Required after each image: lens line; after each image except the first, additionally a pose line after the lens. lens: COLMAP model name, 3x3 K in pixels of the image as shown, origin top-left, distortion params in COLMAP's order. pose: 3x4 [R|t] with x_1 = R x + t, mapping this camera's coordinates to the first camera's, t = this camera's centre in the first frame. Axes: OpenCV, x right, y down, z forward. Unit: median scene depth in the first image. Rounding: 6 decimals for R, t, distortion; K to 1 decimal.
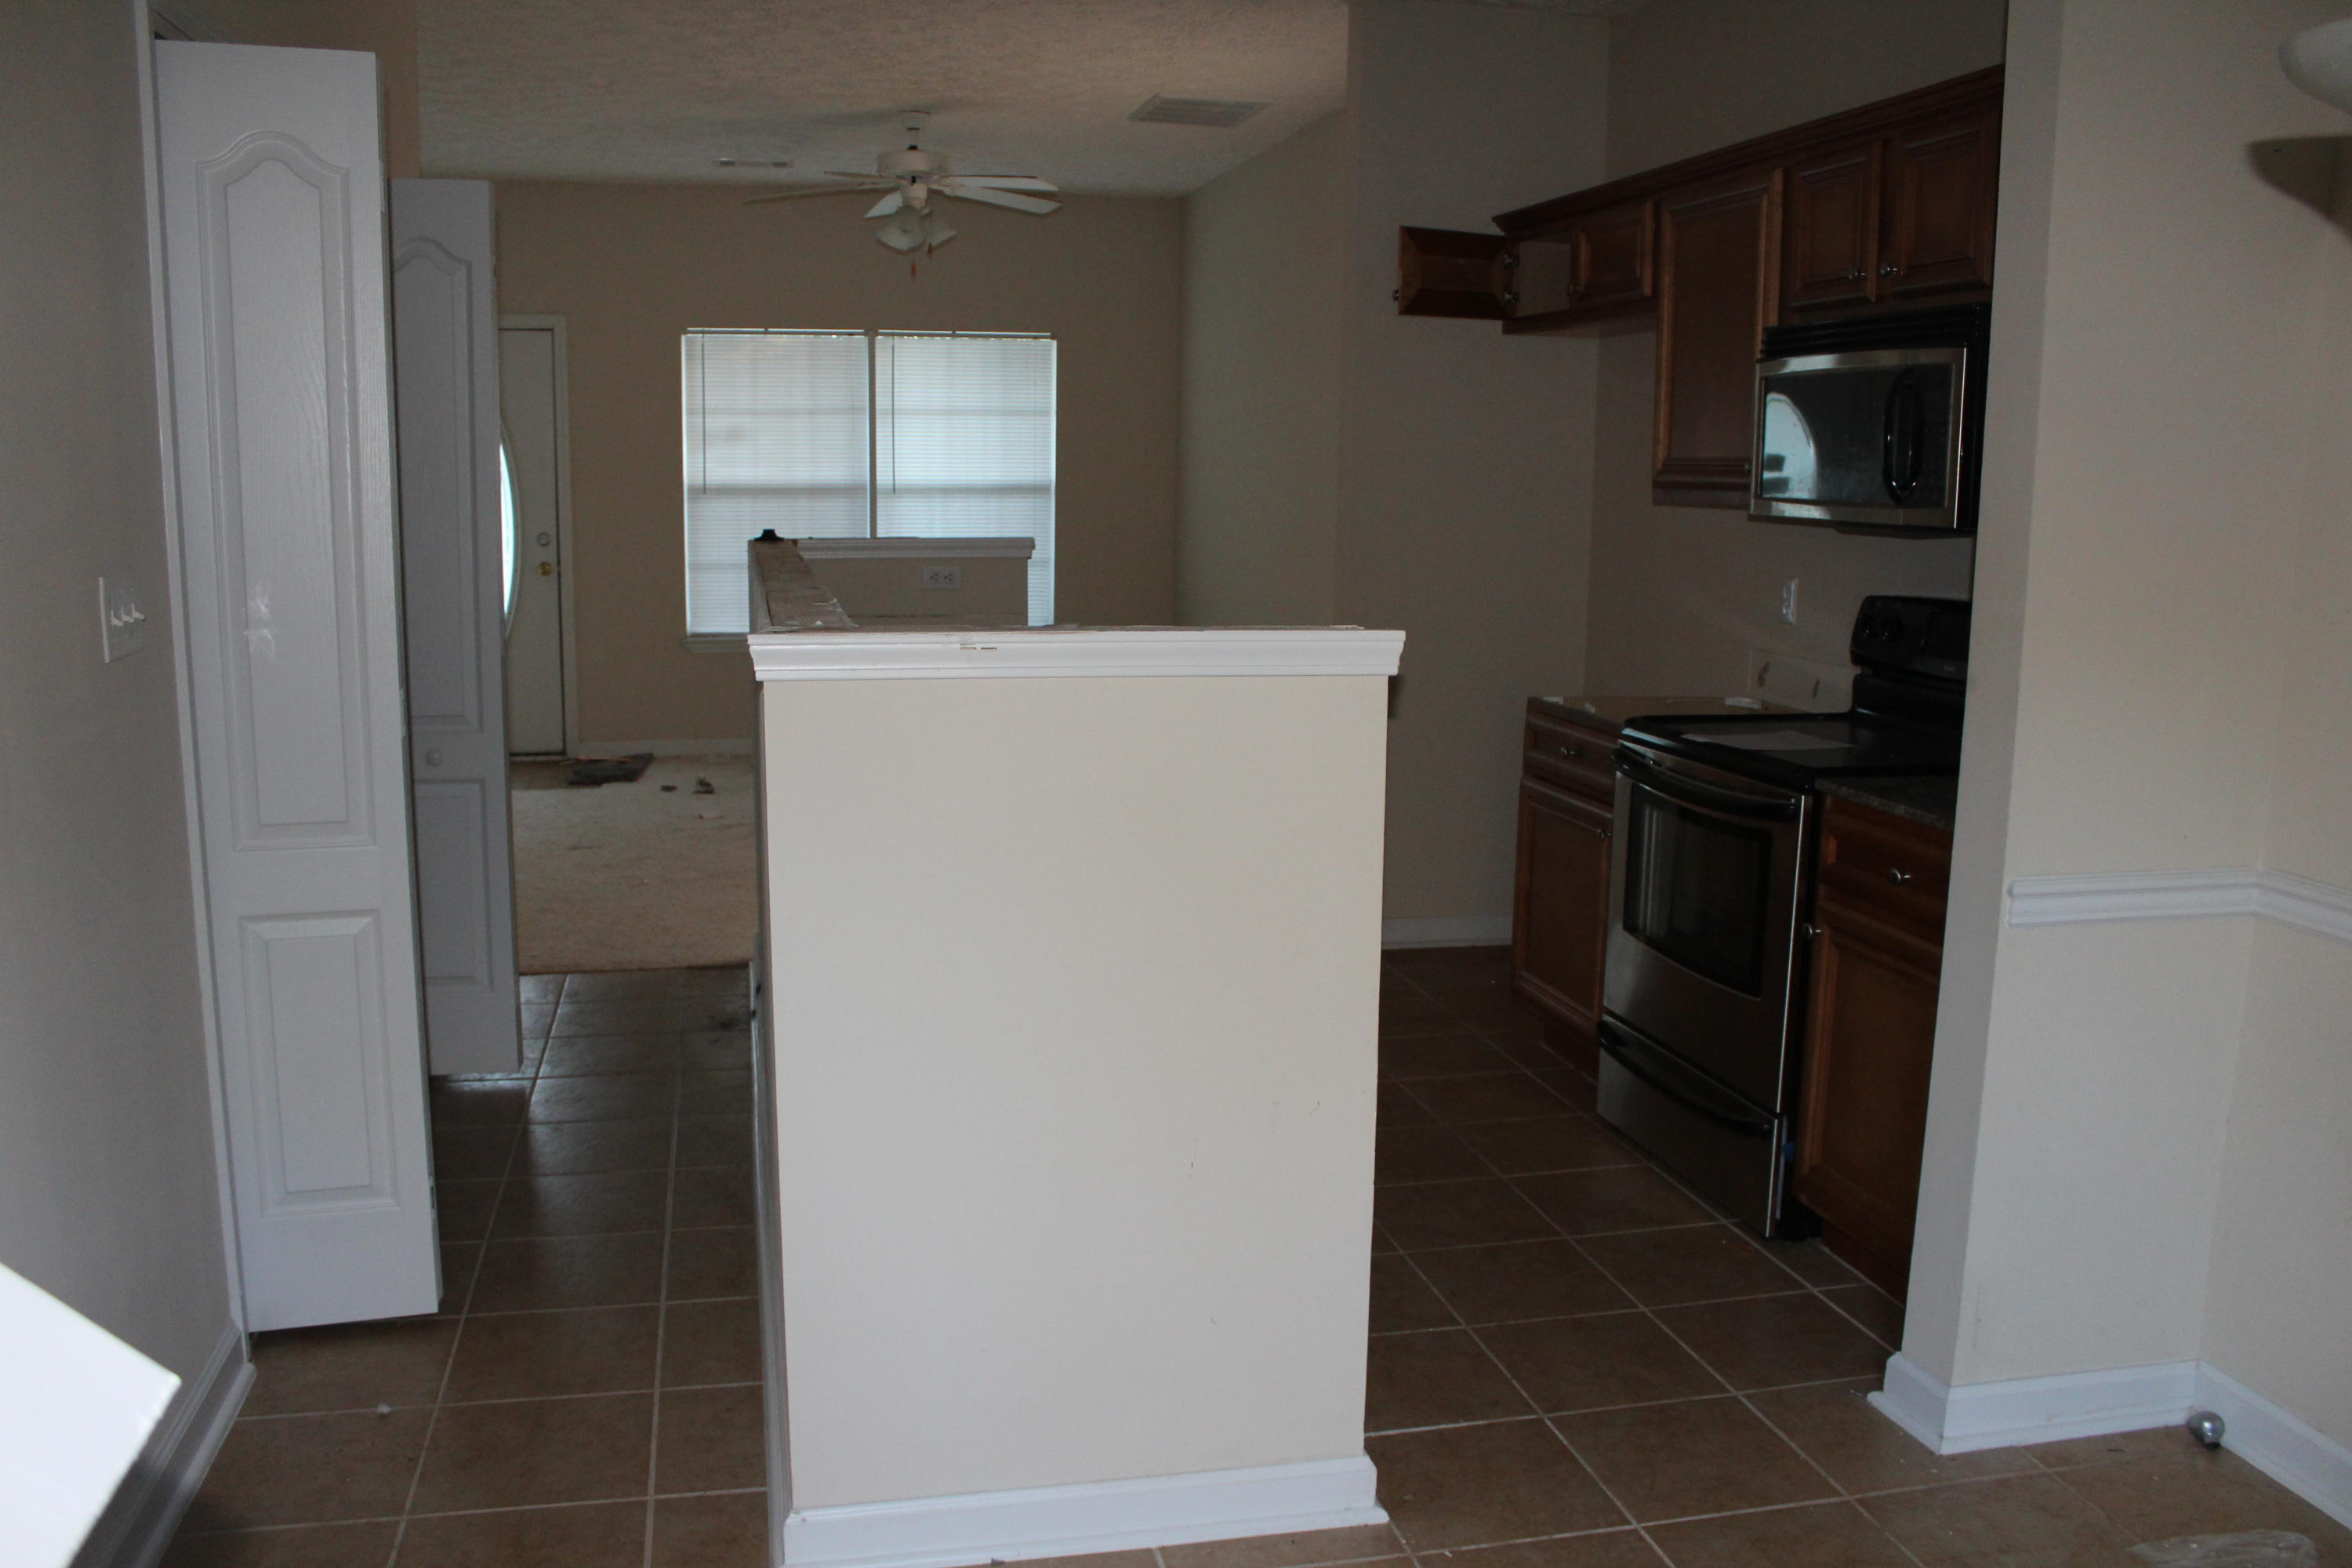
lens RADIAL K [[1946.6, 0, 1161.8], [0, 1946.6, 795.1], [0, 0, 1]] dist [-0.174038, 0.165224]
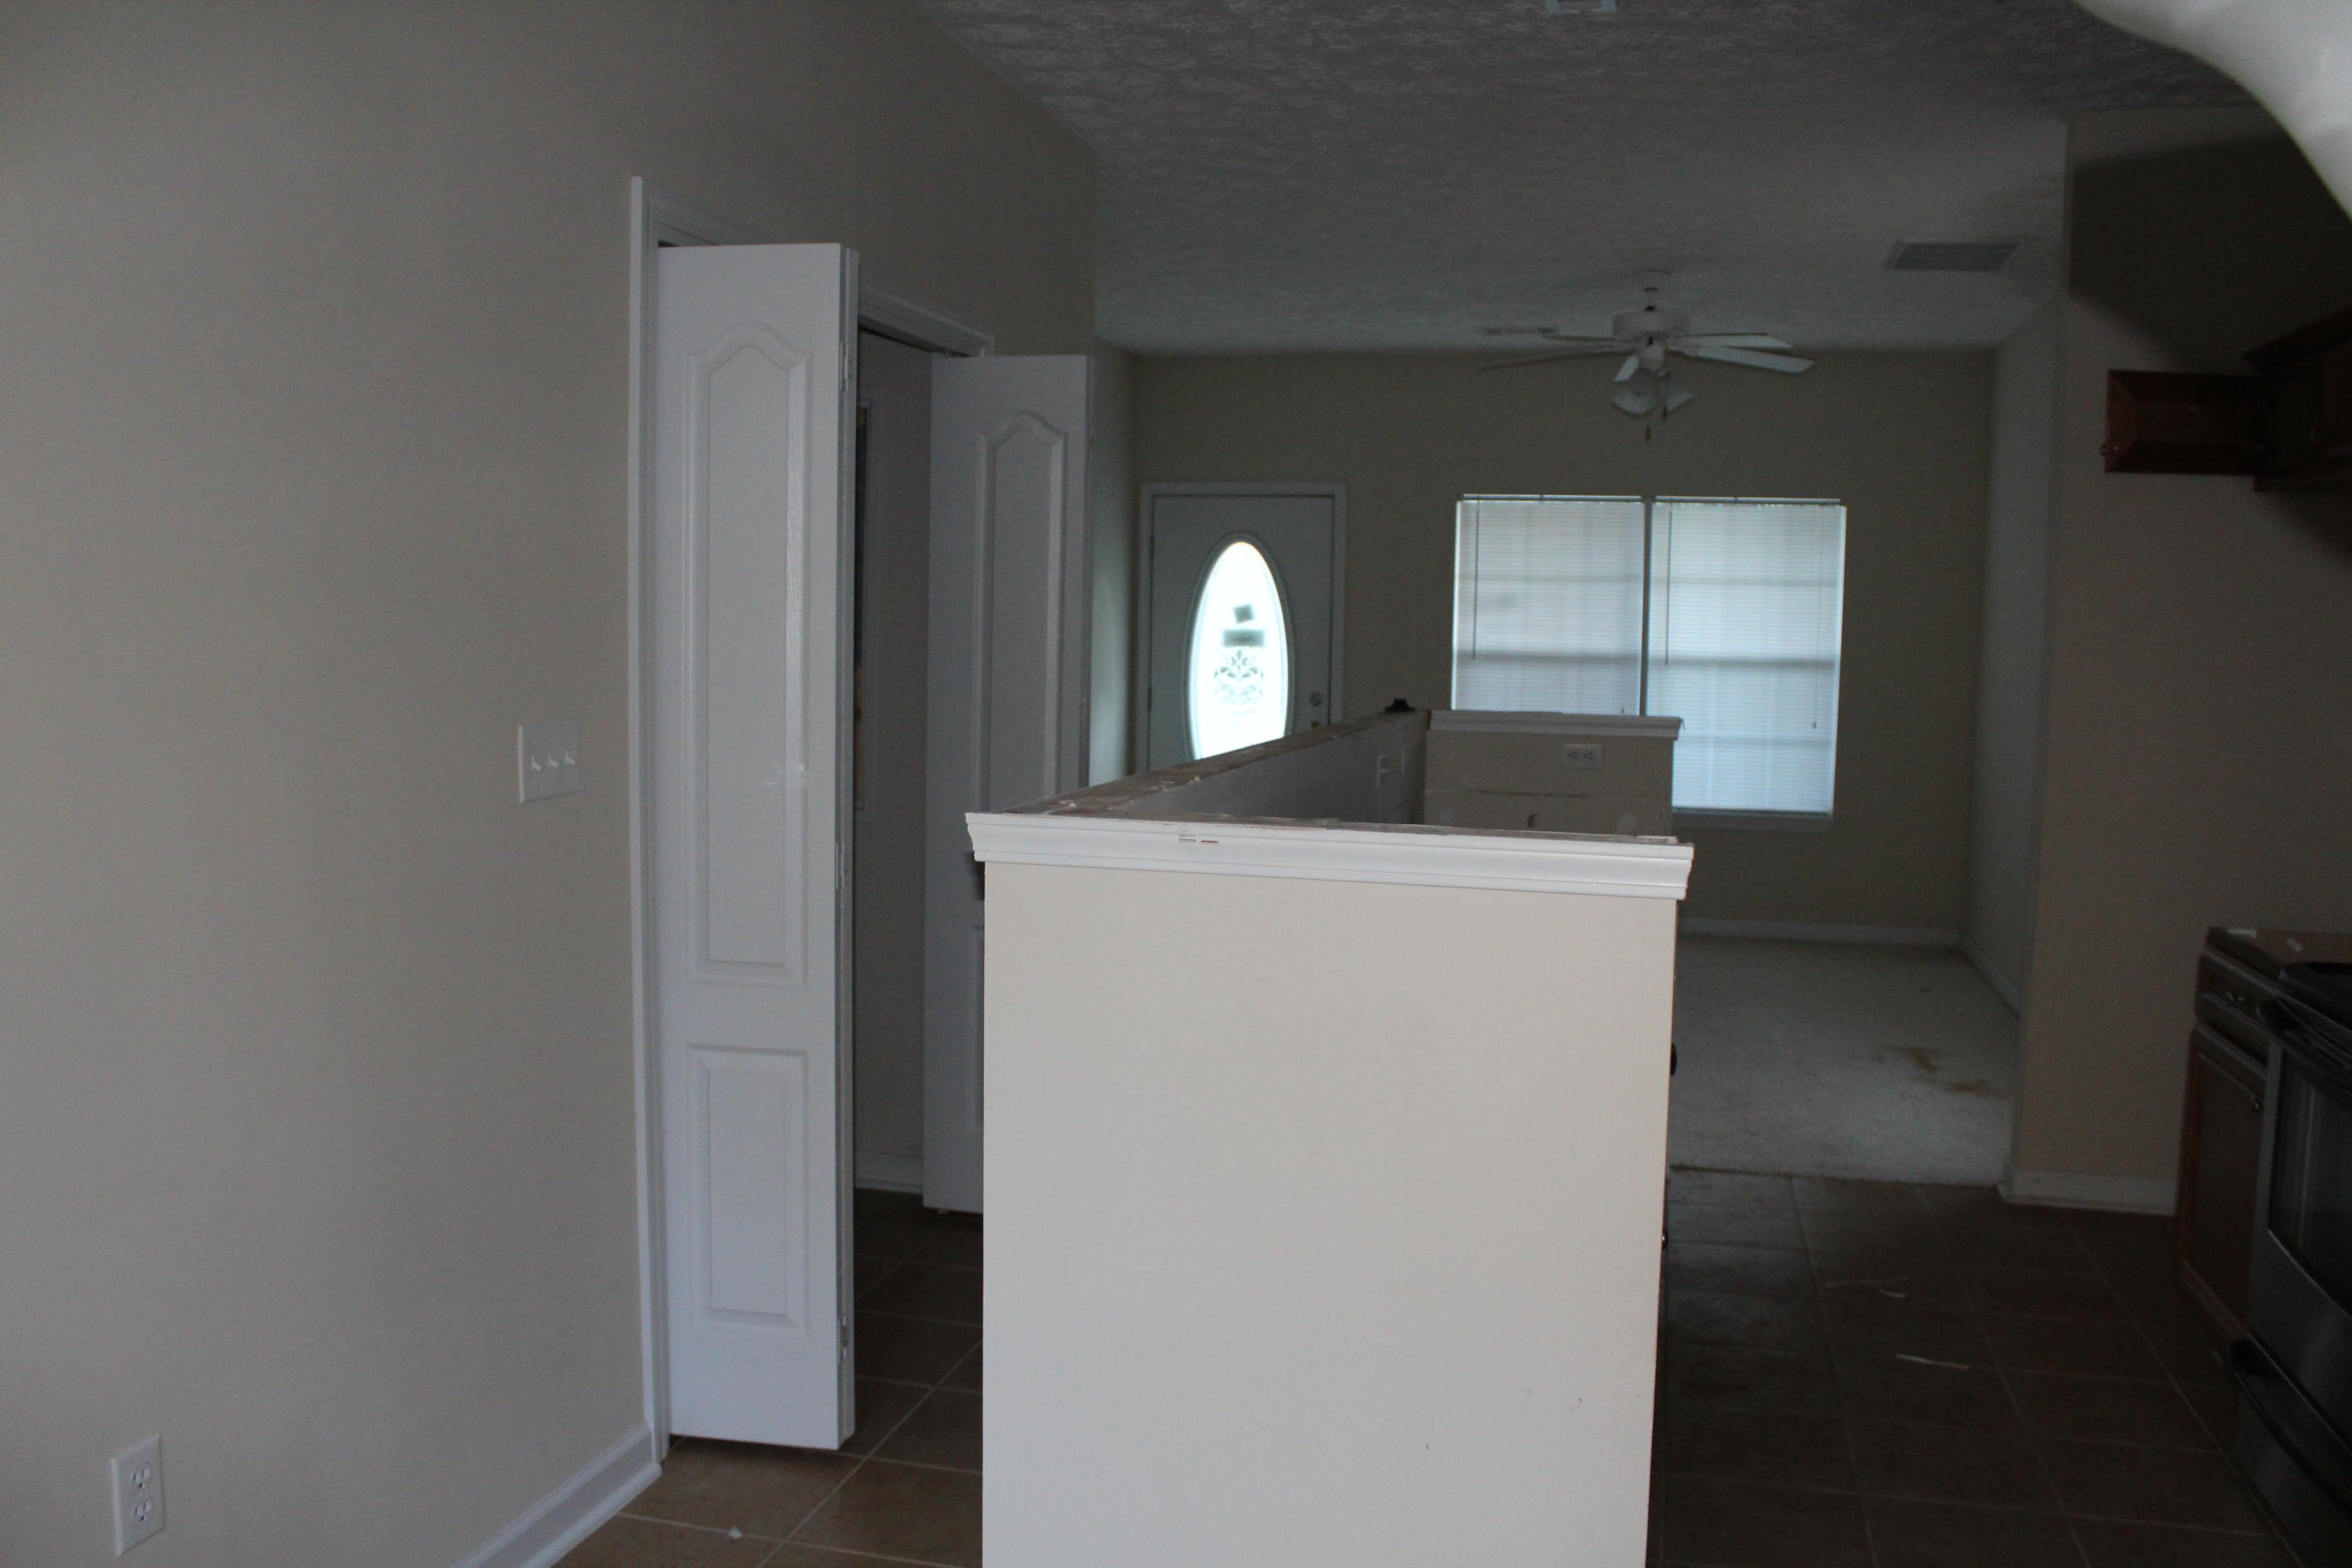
lens RADIAL K [[1946.6, 0, 1161.8], [0, 1946.6, 795.1], [0, 0, 1]] dist [-0.174038, 0.165224]
pose [[0.893049, 0.045885, -0.447613, 0.088782], [-0.083614, 0.994384, -0.064886, -0.010609], [0.442122, 0.095373, 0.891870, 0.050766]]
